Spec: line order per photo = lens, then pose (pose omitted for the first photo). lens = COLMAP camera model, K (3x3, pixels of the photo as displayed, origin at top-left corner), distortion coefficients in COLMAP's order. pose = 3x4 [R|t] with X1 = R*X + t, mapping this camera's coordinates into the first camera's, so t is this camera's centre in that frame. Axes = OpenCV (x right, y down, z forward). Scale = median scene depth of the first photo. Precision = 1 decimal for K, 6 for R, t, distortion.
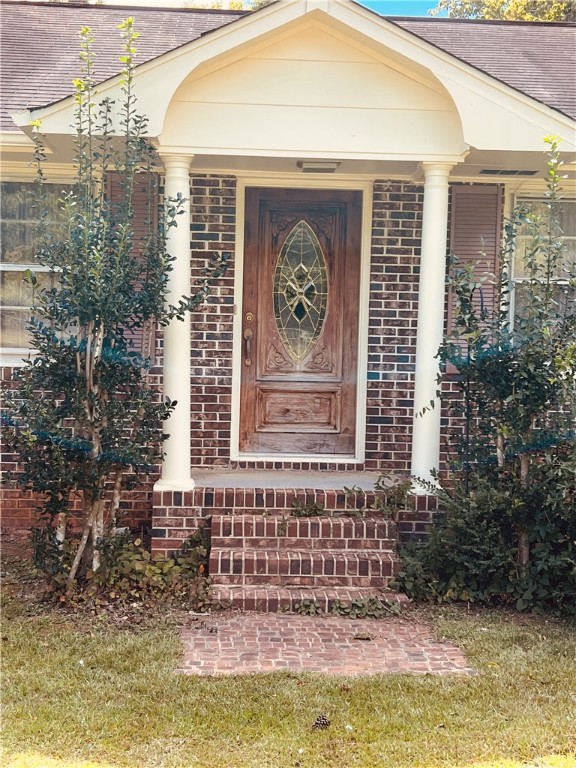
lens RADIAL K [[1040.0, 0, 288.0], [0, 1040.0, 384.0], [0, 0, 1]] dist [0.004553, -0.001751]
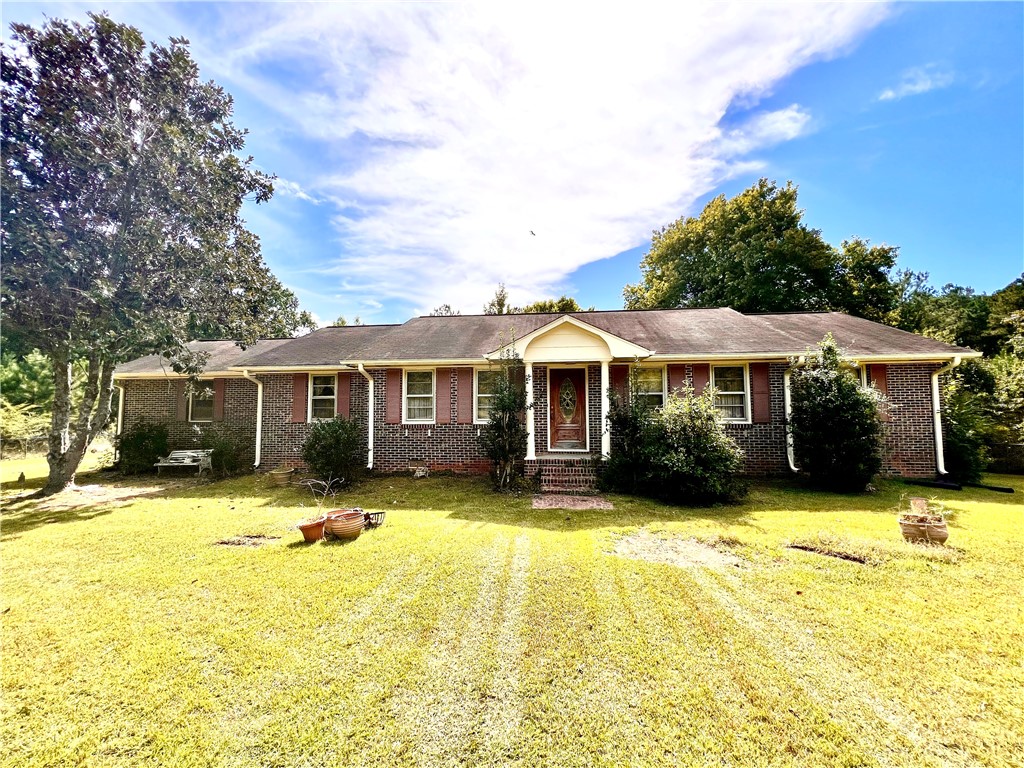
lens RADIAL K [[419.4, 0, 512.0], [0, 419.4, 384.0], [0, 0, 1]] dist [0.001113, 0.000118]
pose [[0.984584, -0.041367, -0.169951, 0.077002], [0.022912, 0.993761, -0.109148, 0.004565], [0.173406, 0.103571, 0.979389, -0.389690]]
